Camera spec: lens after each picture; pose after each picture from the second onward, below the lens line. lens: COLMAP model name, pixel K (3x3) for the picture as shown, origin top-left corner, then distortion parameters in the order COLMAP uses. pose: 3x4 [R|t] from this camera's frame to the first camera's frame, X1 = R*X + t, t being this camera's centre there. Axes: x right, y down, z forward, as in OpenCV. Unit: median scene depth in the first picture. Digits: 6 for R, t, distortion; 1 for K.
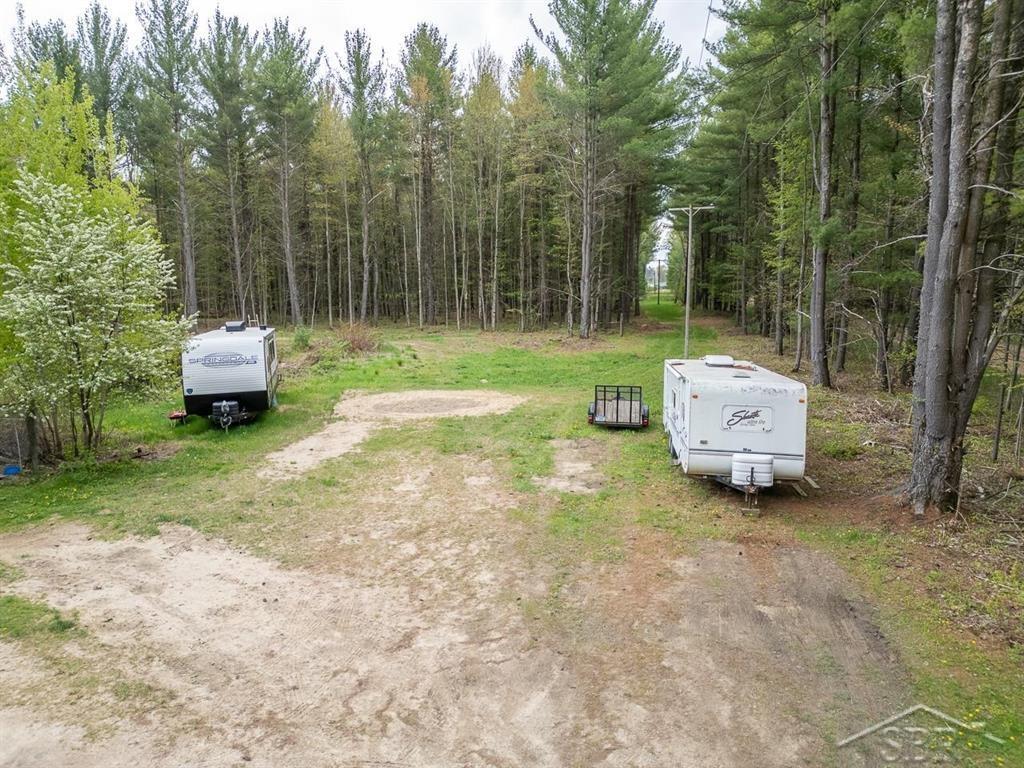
lens RADIAL K [[713.9, 0, 511.7], [0, 713.9, 383.0], [0, 0, 1]] dist [-0.001094, -0.002530]
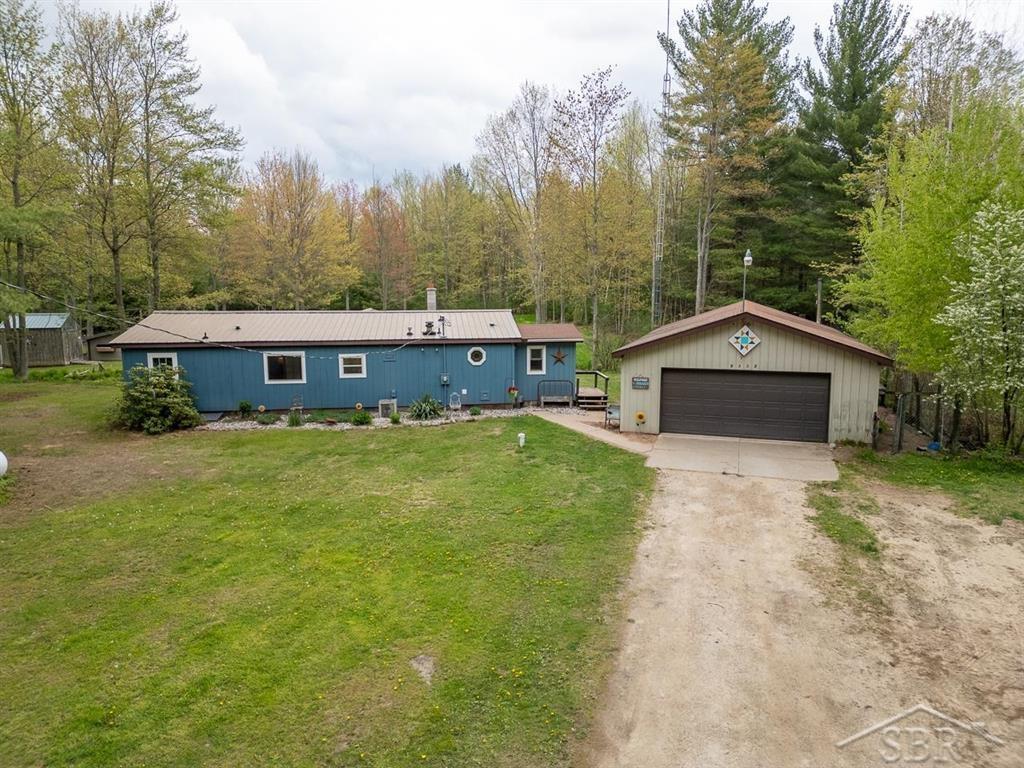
lens RADIAL K [[713.9, 0, 511.8], [0, 713.9, 383.7], [0, 0, 1]] dist [-0.001094, -0.002530]
pose [[0.250960, 0.140449, -0.957754, 0.461655], [-0.131959, 0.985145, 0.109888, -0.038382], [0.958961, 0.098807, 0.265766, -0.077729]]
